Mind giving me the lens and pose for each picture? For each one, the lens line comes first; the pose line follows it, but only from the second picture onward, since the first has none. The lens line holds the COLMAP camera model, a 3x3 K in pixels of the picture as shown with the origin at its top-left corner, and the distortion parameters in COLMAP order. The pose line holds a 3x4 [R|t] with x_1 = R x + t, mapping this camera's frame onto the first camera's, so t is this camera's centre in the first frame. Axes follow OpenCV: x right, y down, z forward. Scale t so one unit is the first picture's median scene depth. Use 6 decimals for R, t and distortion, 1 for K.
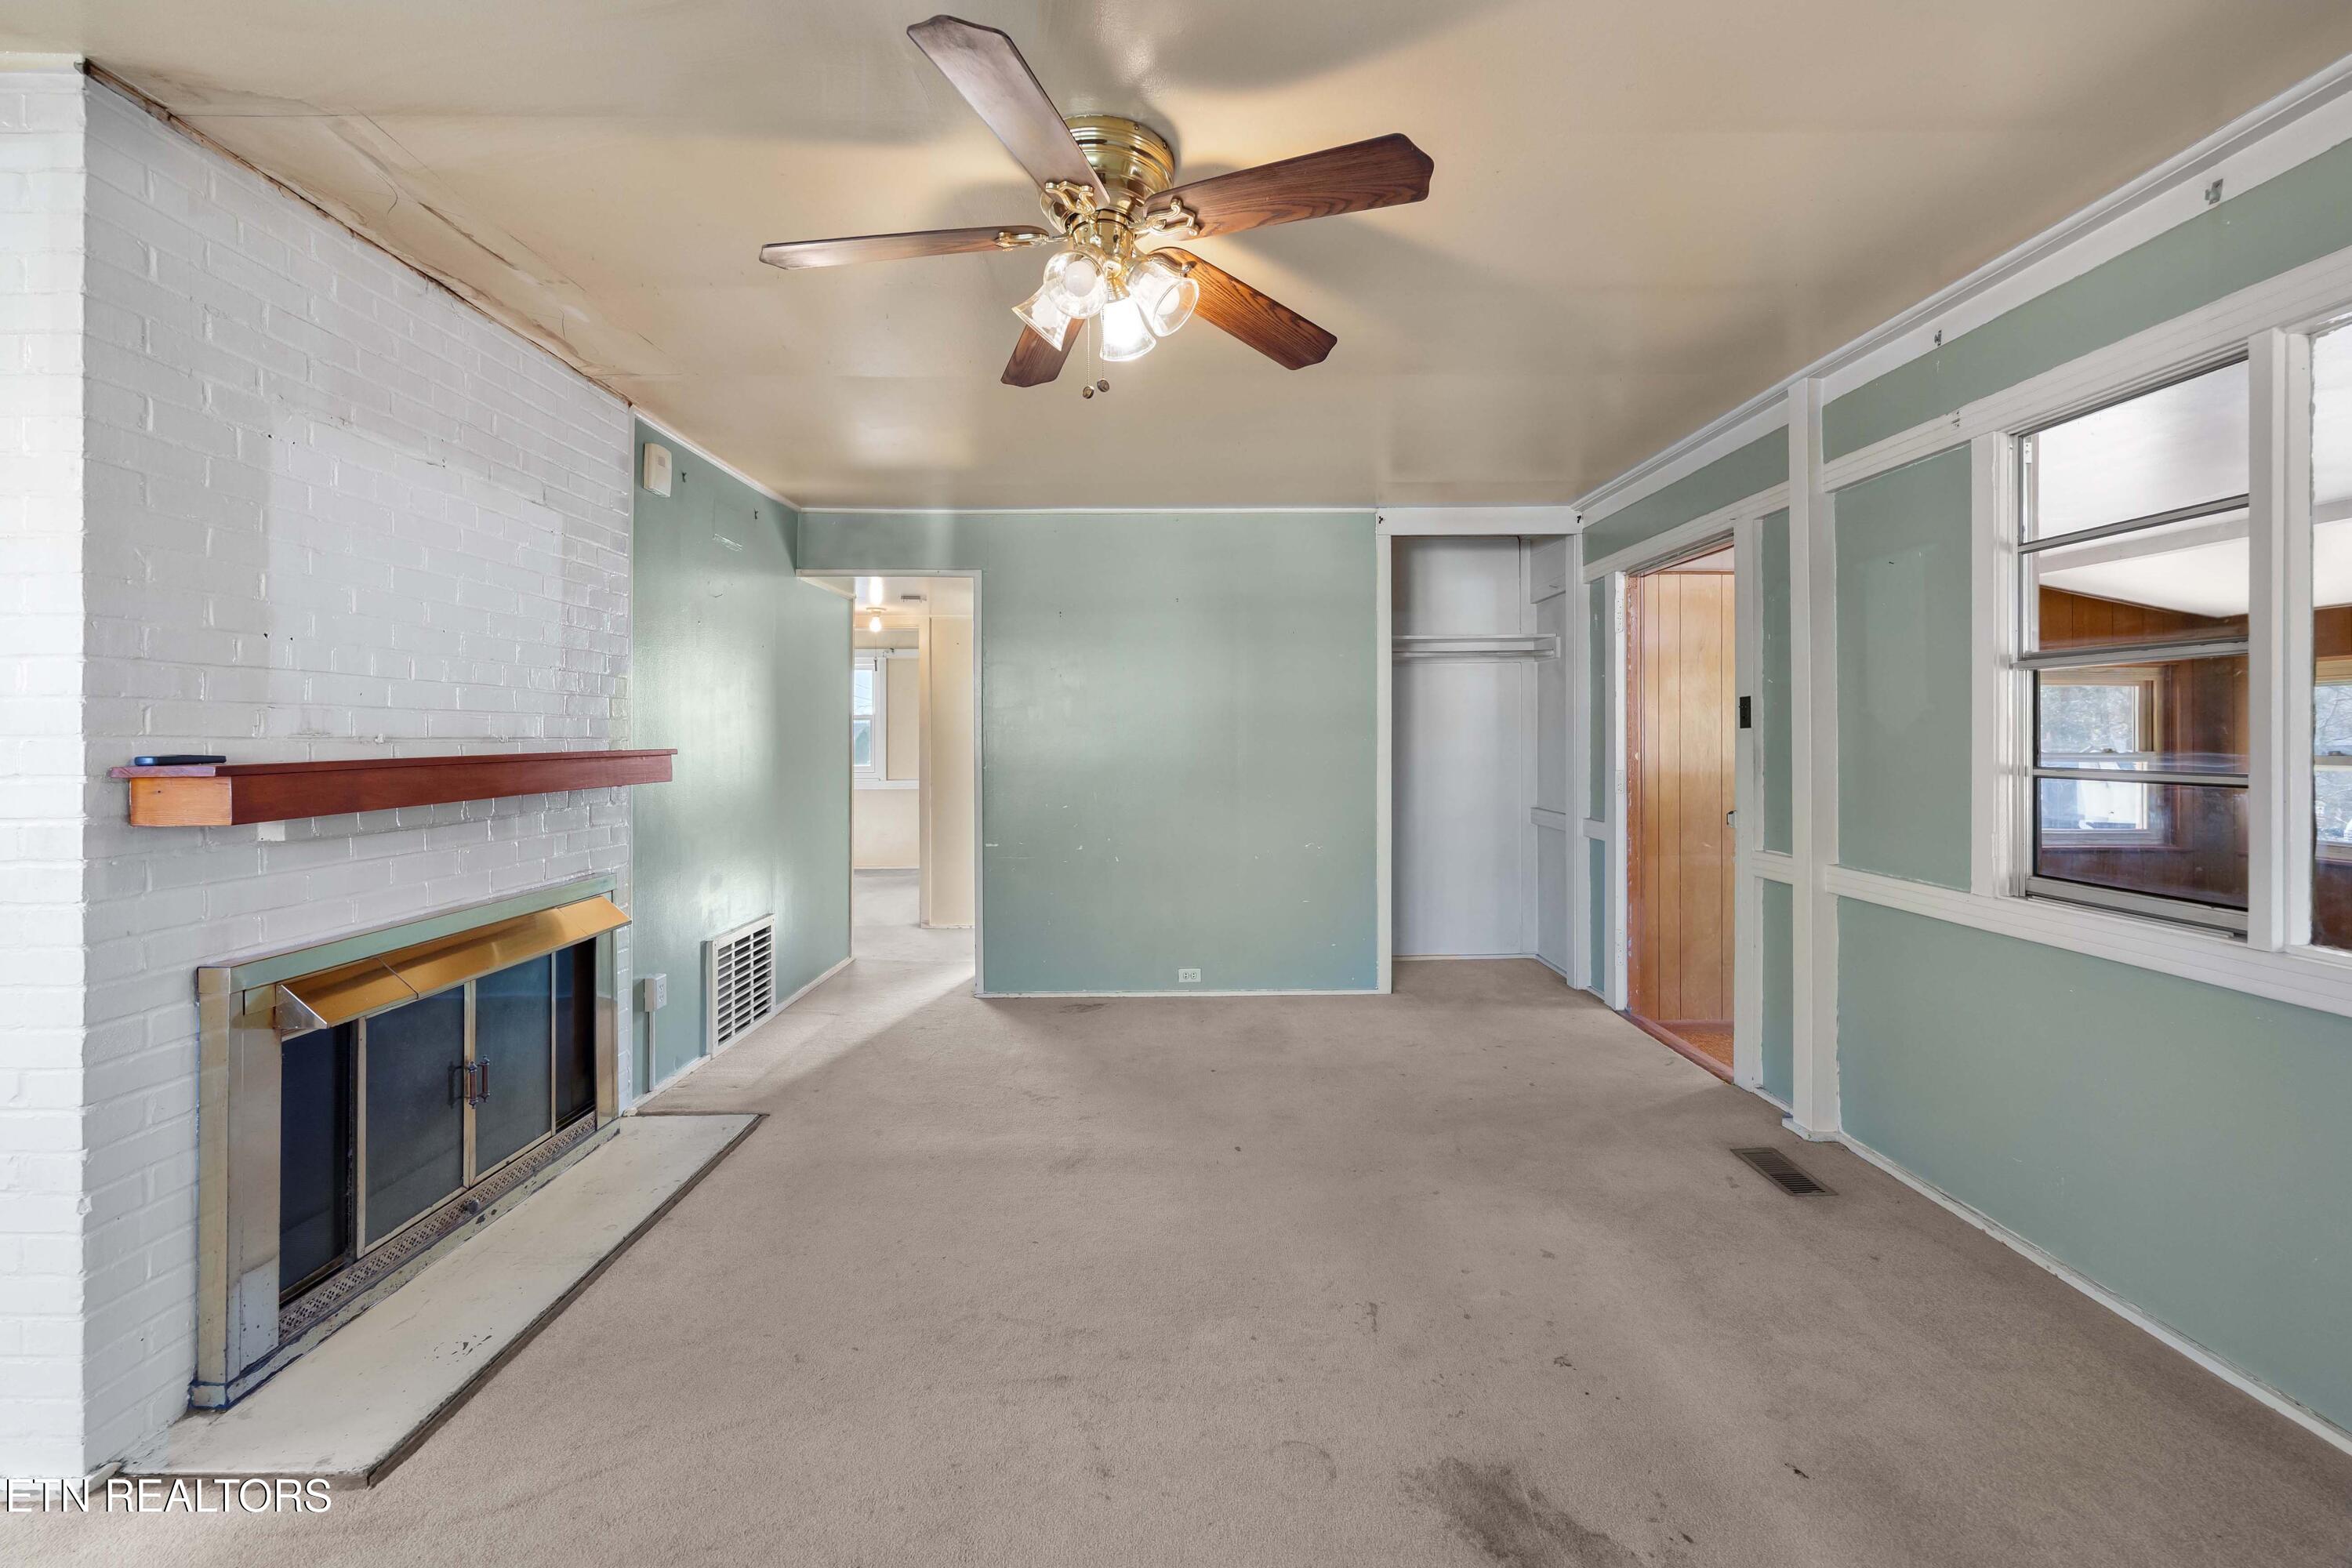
lens RADIAL K [[939.9, 0, 1184.9], [0, 939.9, 734.2], [0, 0, 1]] dist [-0.003463, 0.000539]
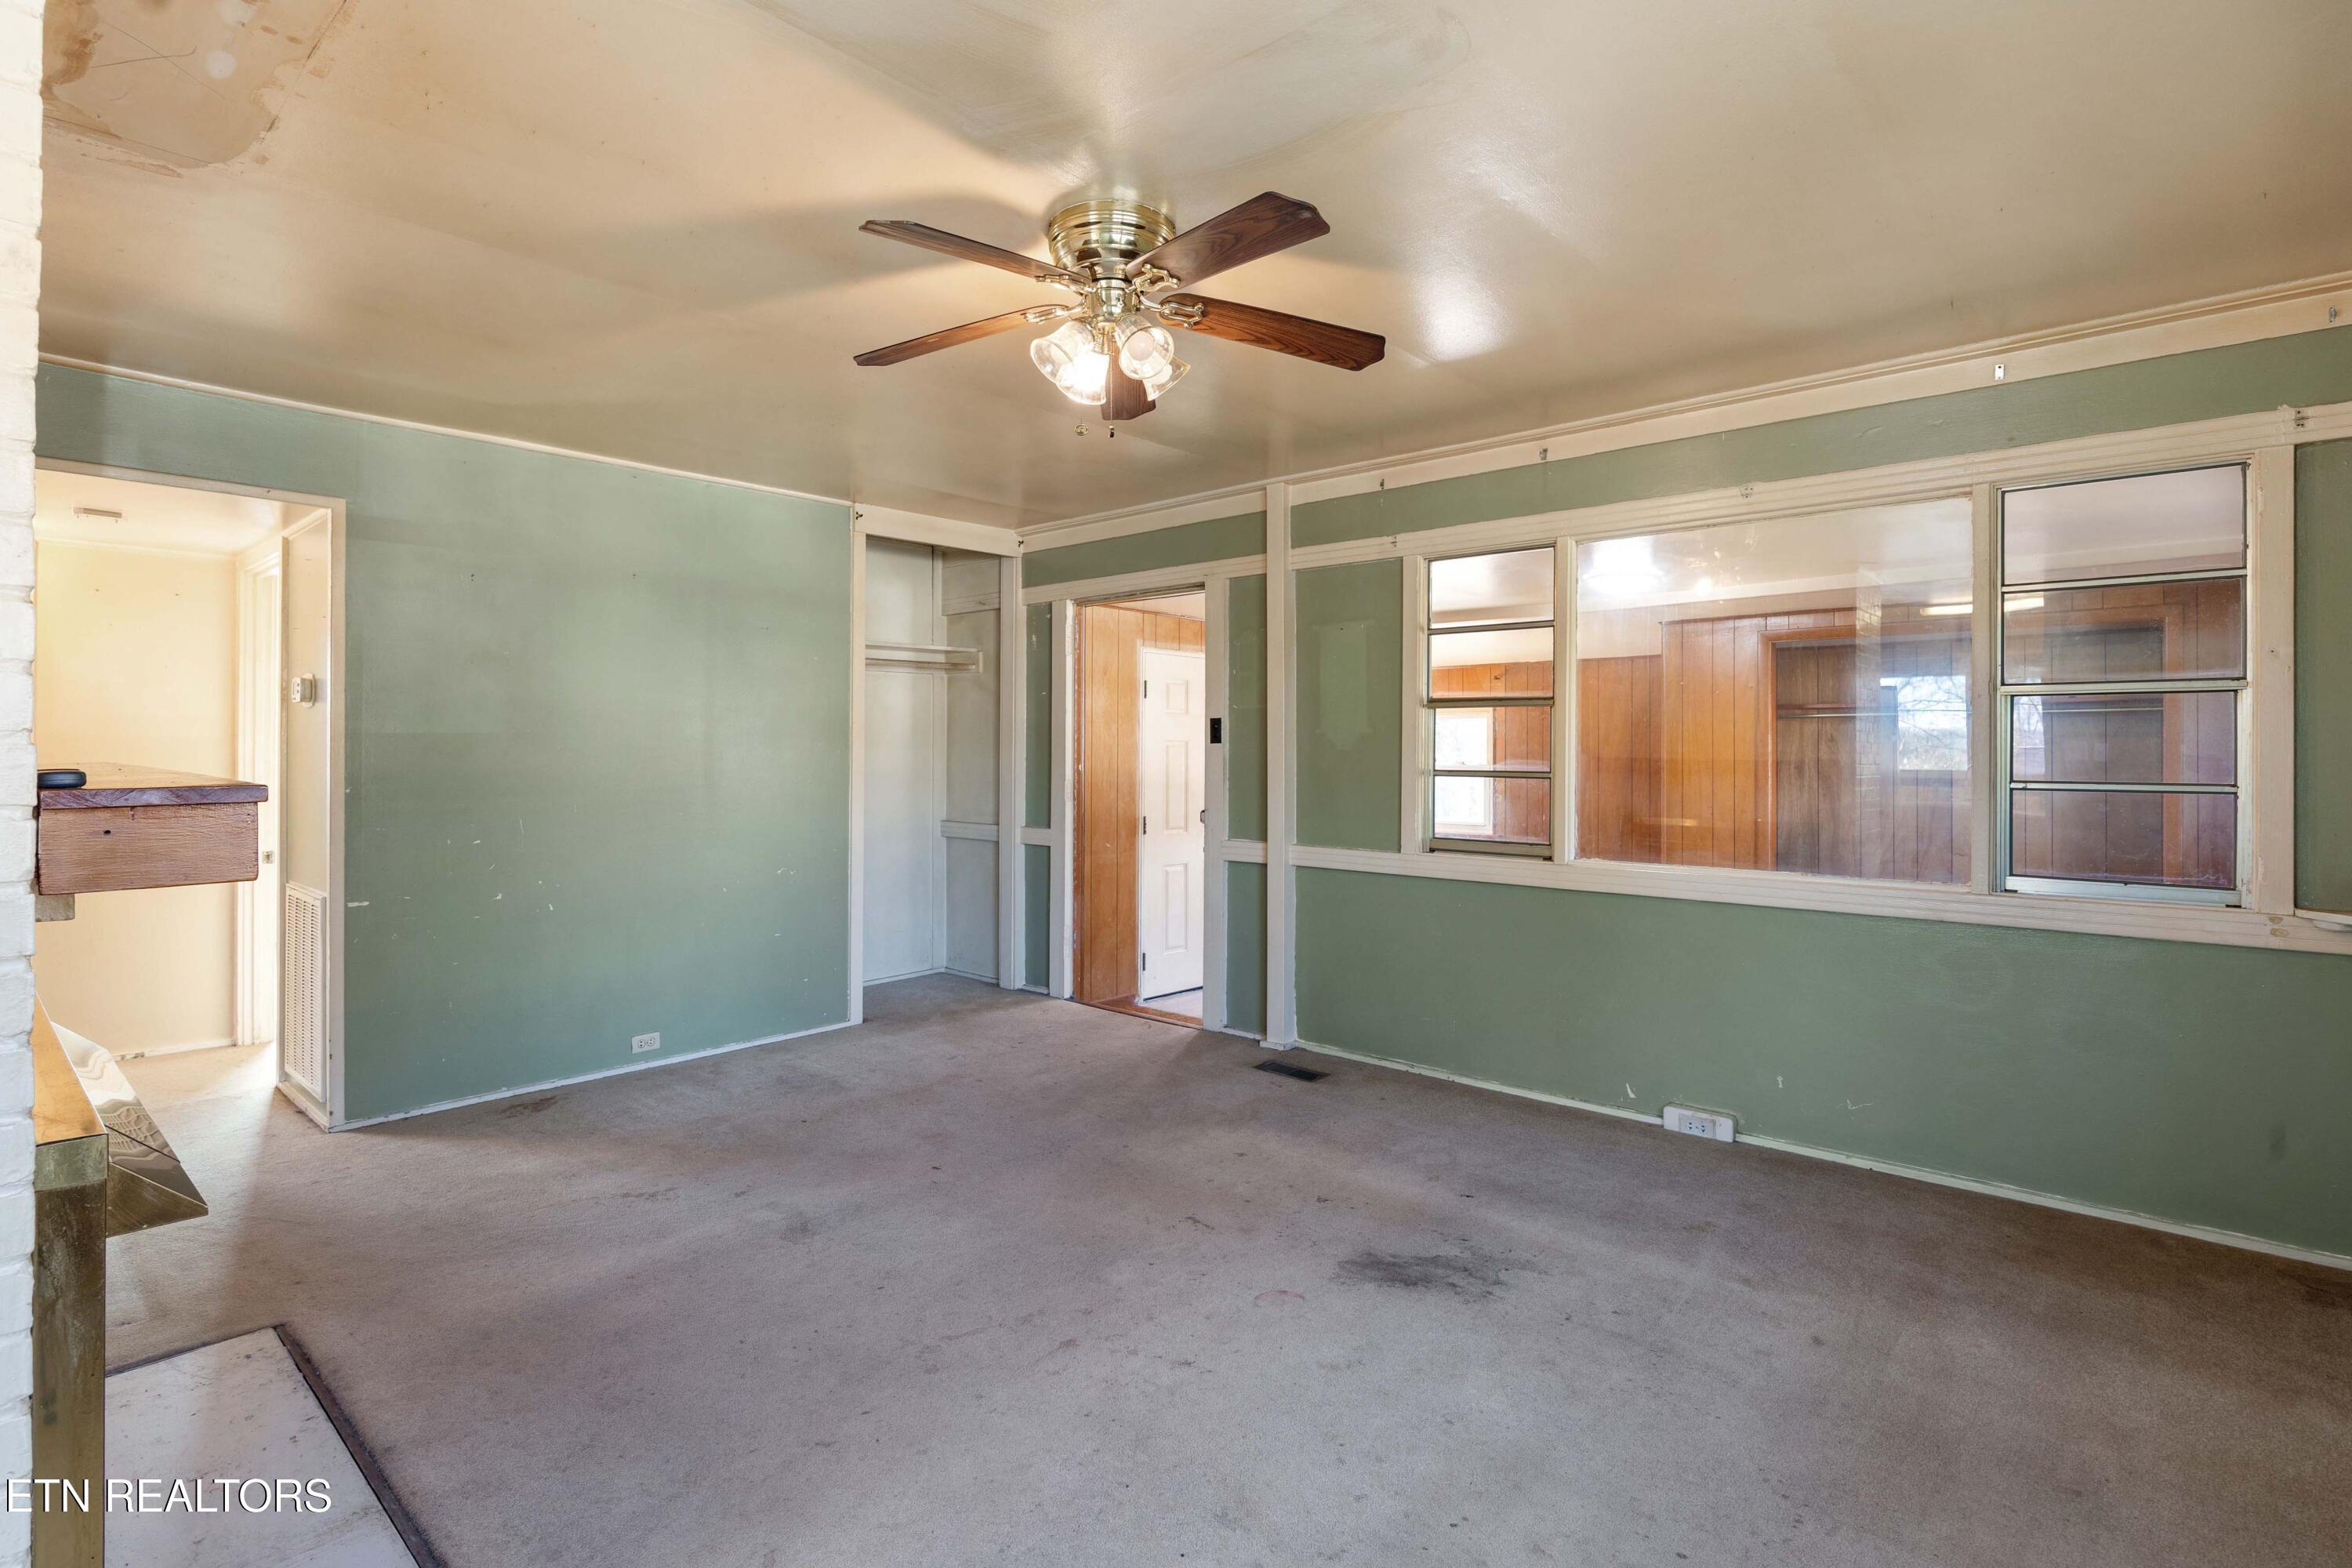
lens RADIAL K [[1136.0, 0, 1156.6], [0, 1136.0, 746.2], [0, 0, 1]] dist [-0.013837, -0.000145]
pose [[0.680943, 0.005797, 0.732314, -0.724147], [-0.005852, 0.999980, -0.002474, 0.002101], [-0.732313, -0.002601, 0.680963, 0.028703]]
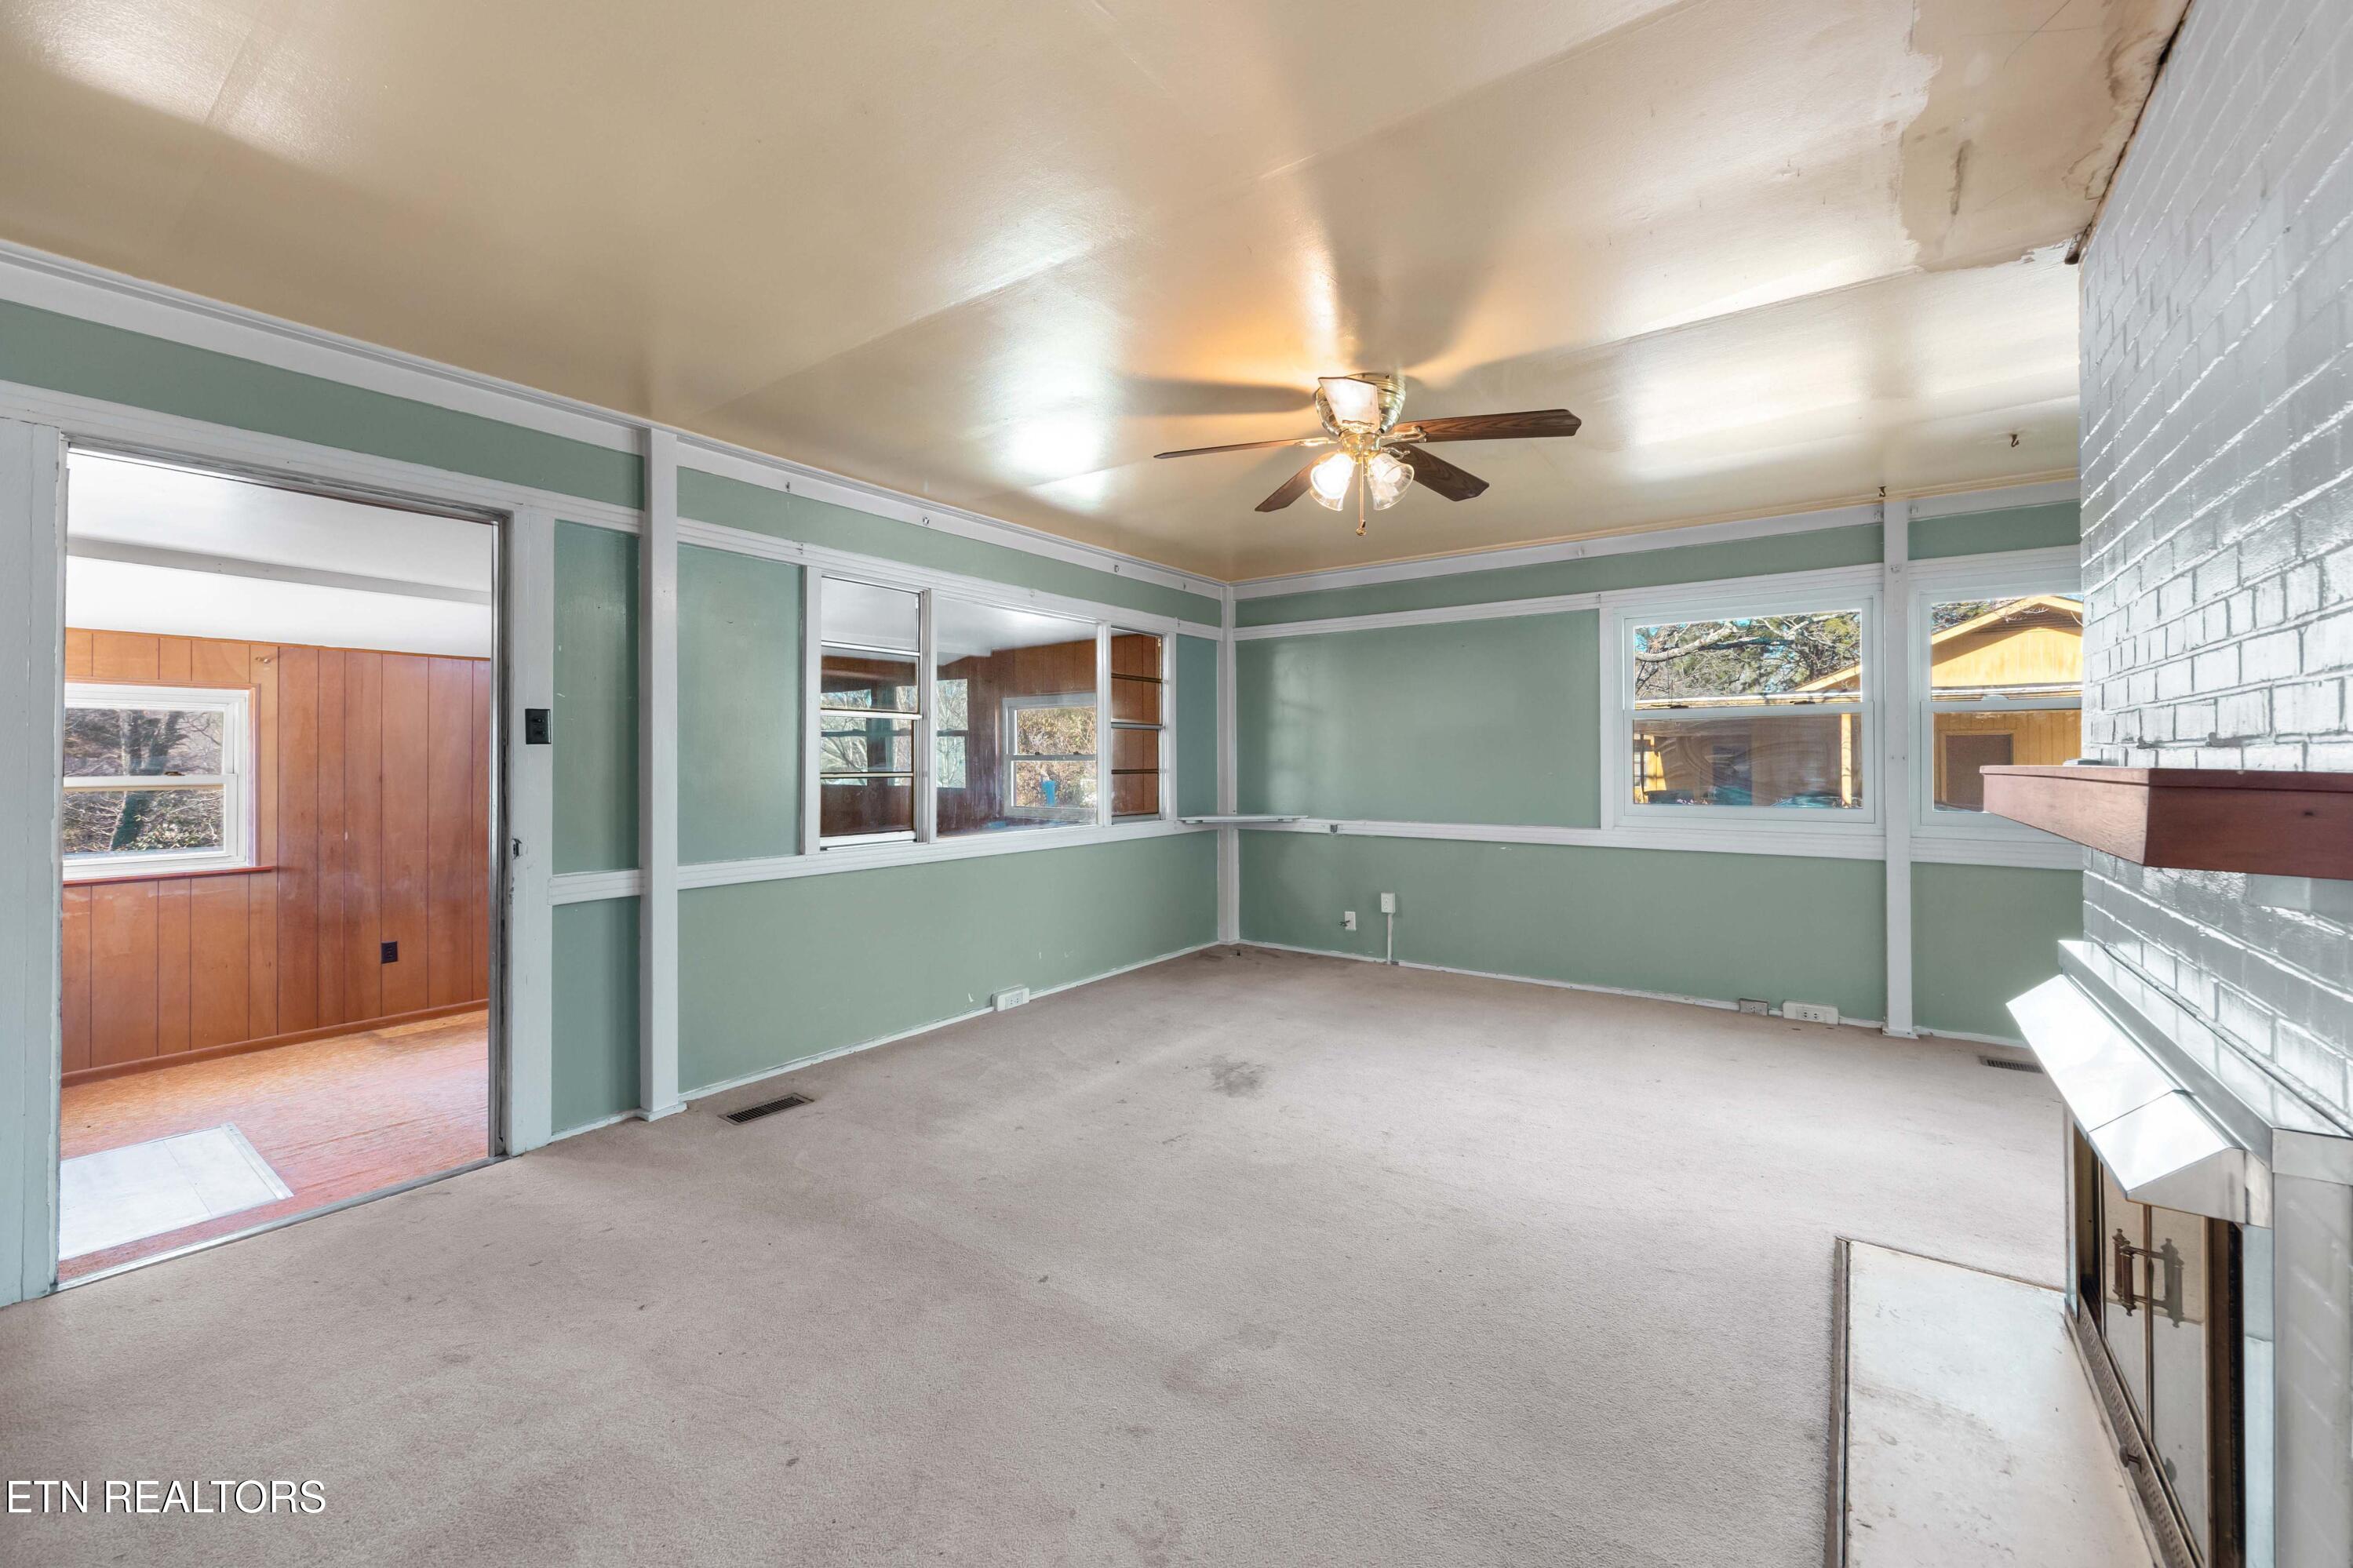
lens RADIAL K [[922.7, 0, 1203.0], [0, 922.7, 752.3], [0, 0, 1]] dist [-0.001565, 0.000011]
pose [[-0.811688, 0.007905, 0.584037, -0.550184], [0.001772, 0.999937, -0.011072, 0.015617], [-0.584088, -0.007952, -0.811651, 1.704204]]
